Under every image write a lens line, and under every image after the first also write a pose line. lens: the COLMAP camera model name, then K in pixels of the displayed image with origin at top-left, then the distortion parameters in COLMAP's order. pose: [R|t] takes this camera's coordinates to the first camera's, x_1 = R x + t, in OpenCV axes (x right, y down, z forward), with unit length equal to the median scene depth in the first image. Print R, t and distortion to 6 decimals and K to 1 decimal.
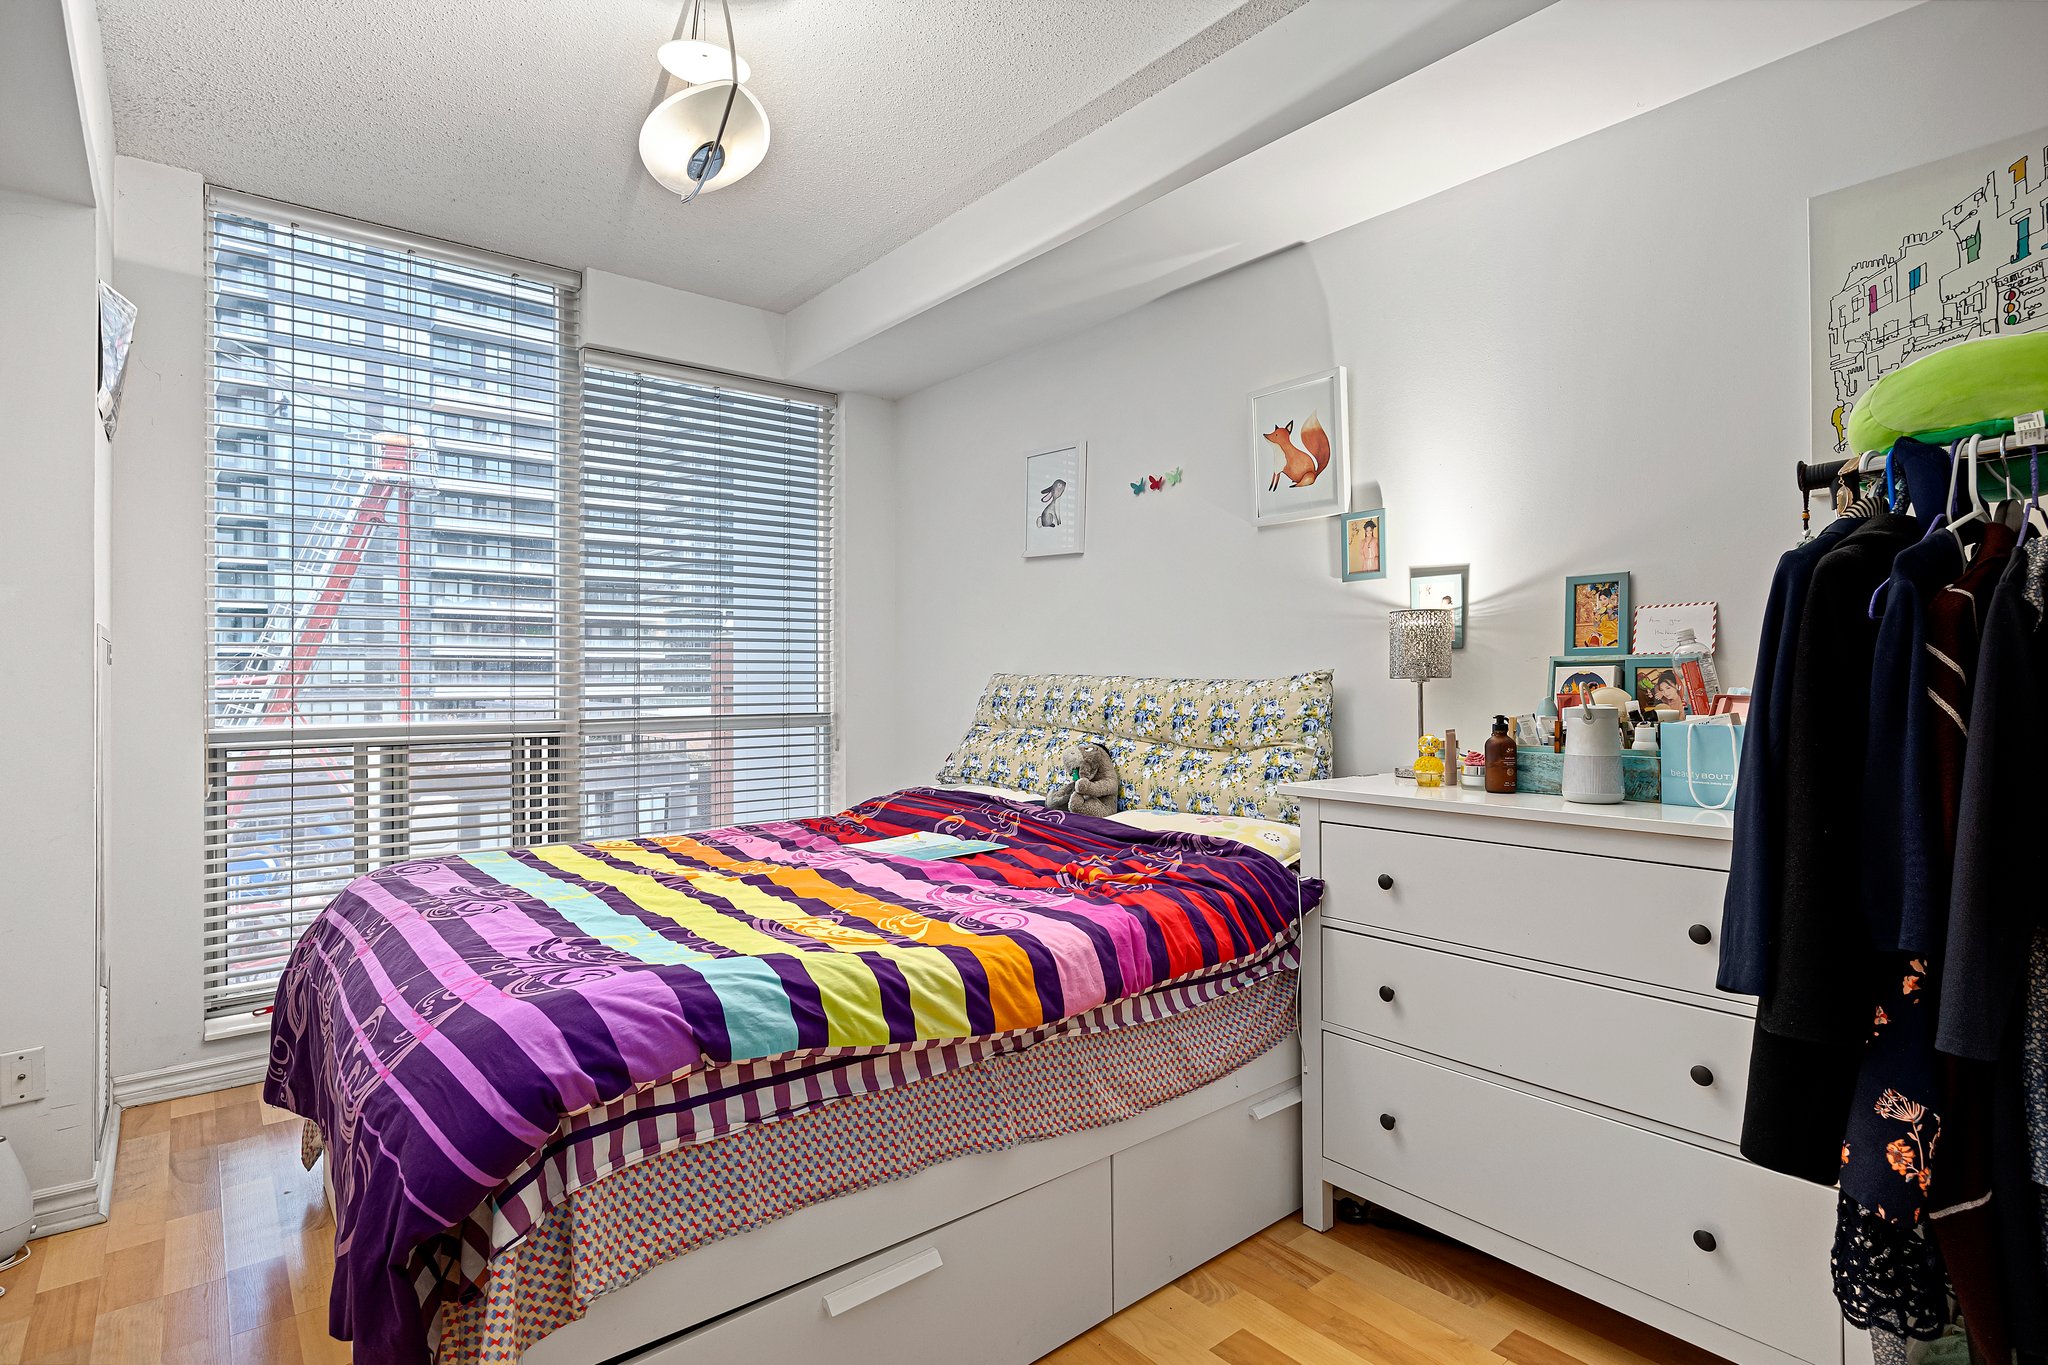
lens RADIAL K [[1073.6, 0, 1034.6], [0, 1073.6, 691.8], [0, 0, 1]] dist [0.006377, 0.006096]
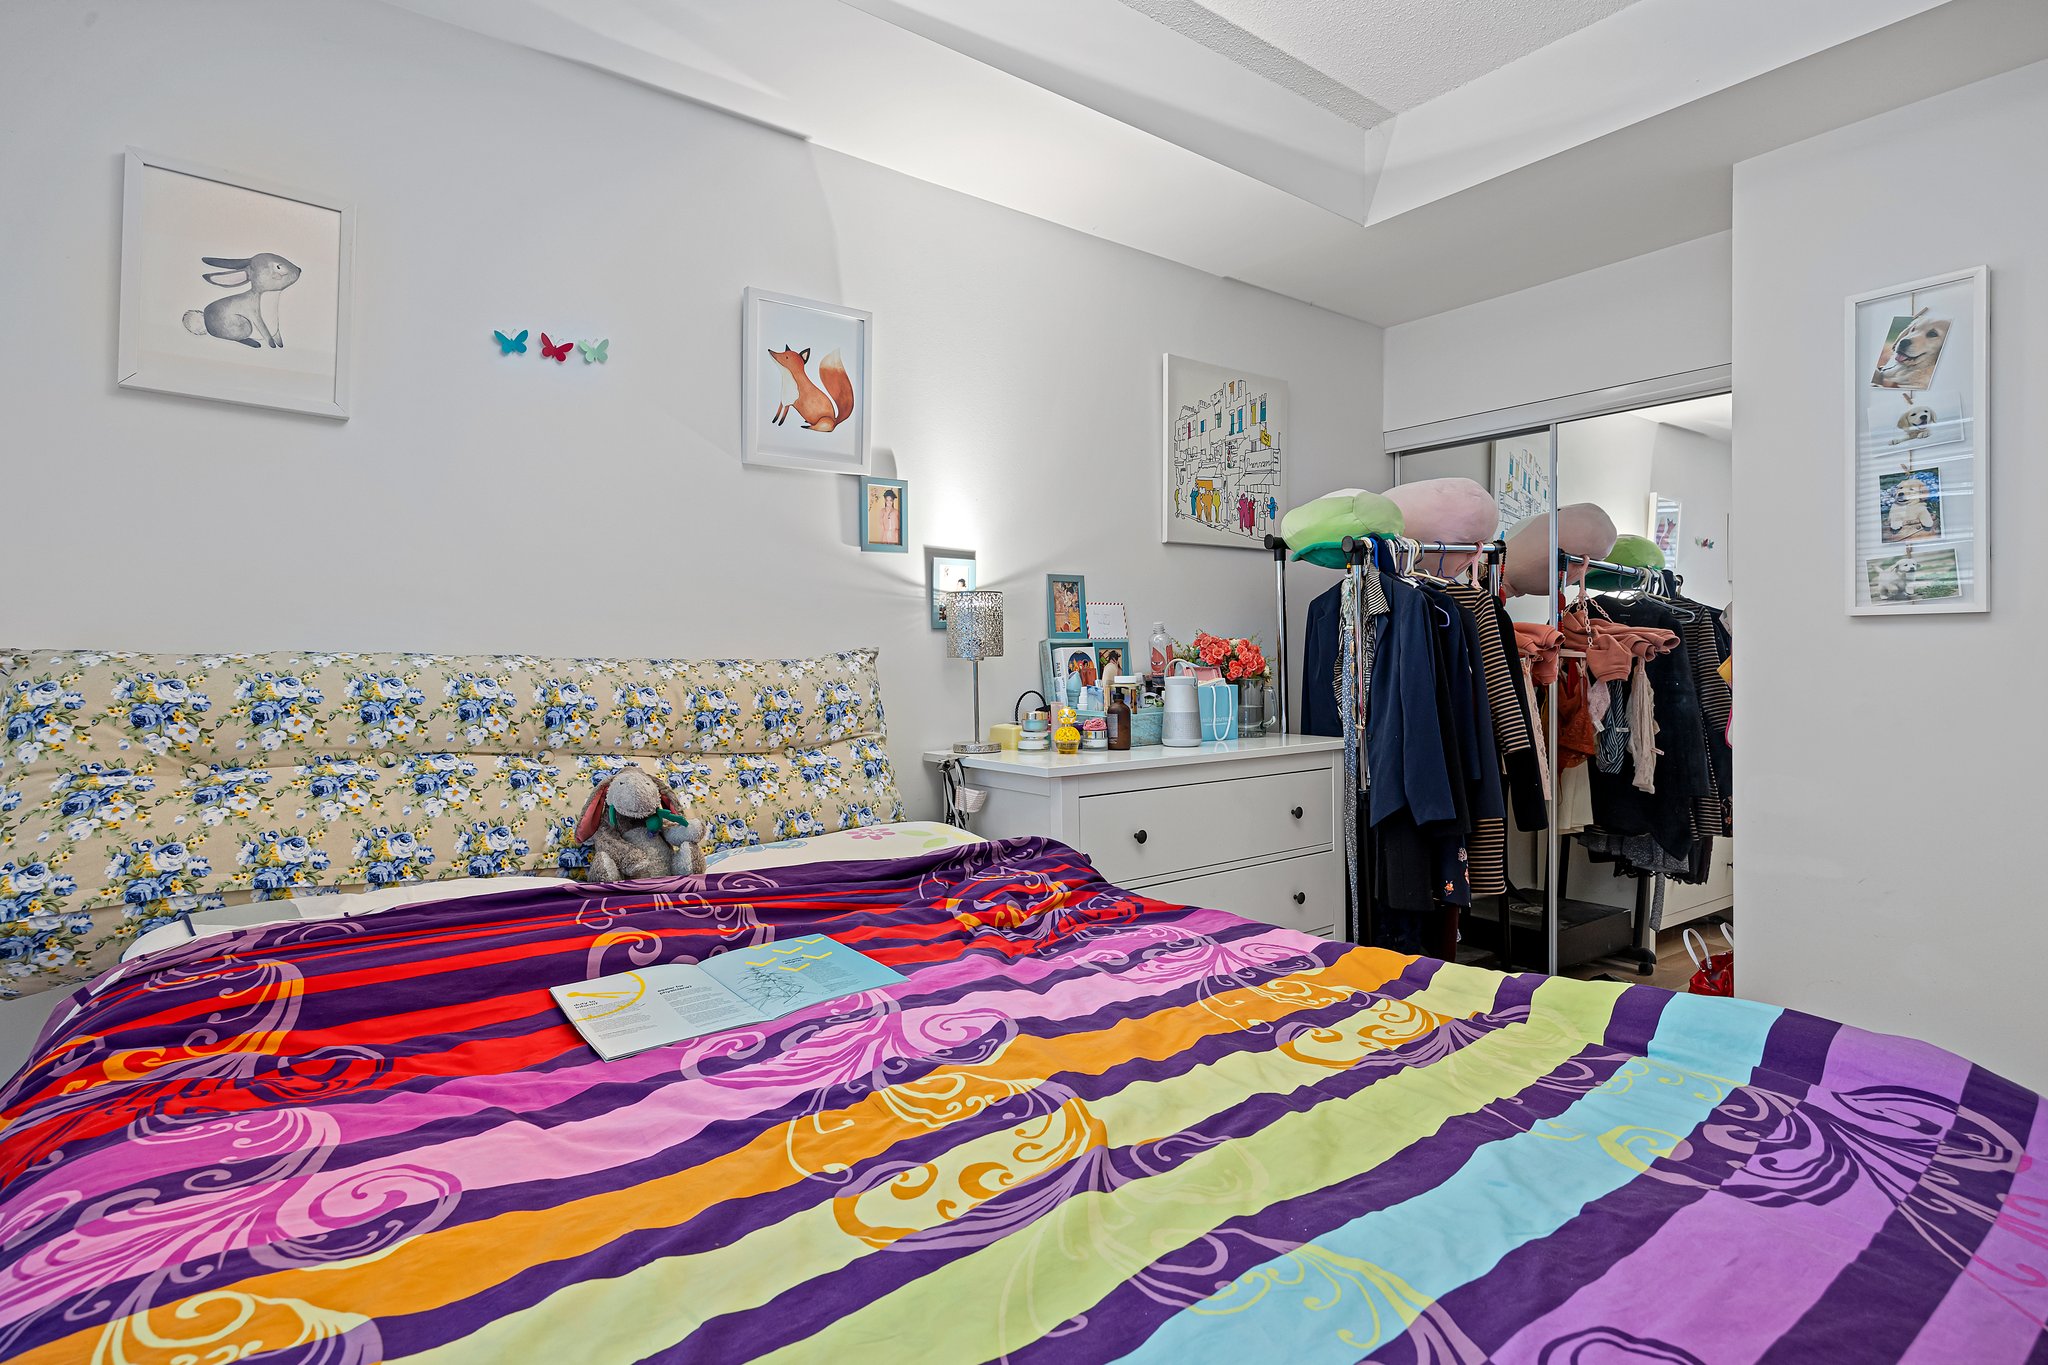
lens RADIAL K [[1073.6, 0, 1024.1], [0, 1073.6, 671.7], [0, 0, 1]] dist [0.006377, 0.006096]
pose [[0.001937, -0.017695, 0.999842, -0.618949], [0.014585, 0.999738, 0.017665, -0.014409], [-0.999892, 0.014548, 0.002194, 0.864367]]
